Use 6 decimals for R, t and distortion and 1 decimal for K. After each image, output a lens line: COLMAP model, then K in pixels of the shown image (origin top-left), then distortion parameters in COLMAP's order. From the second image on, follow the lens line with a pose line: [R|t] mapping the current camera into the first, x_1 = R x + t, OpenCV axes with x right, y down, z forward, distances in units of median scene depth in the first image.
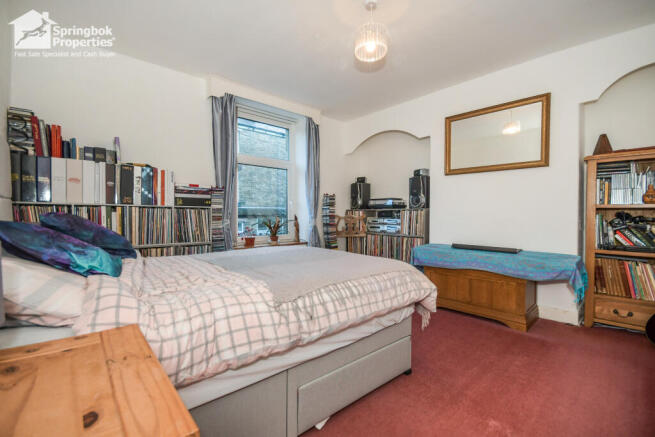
lens RADIAL K [[293.8, 0, 327.5], [0, 293.8, 218.5], [0, 0, 1]] dist [0.000528, -0.000014]
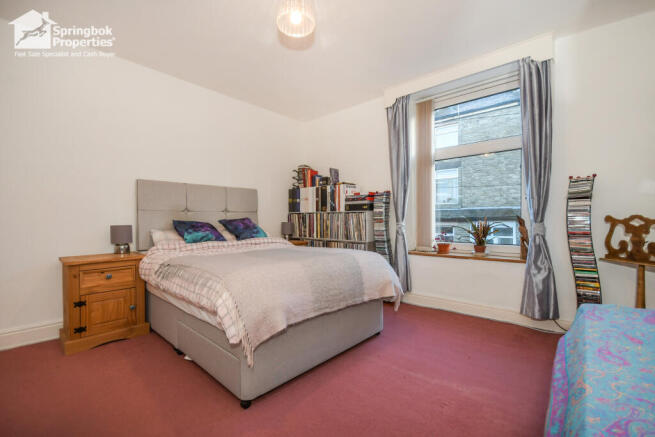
lens RADIAL K [[293.8, 0, 327.5], [0, 293.8, 218.5], [0, 0, 1]] dist [0.000528, -0.000014]
pose [[0.067817, -0.000530, -0.997698, 0.787751], [-0.006407, 0.999979, -0.000967, -0.008697], [0.997677, 0.006458, 0.067812, 0.828449]]
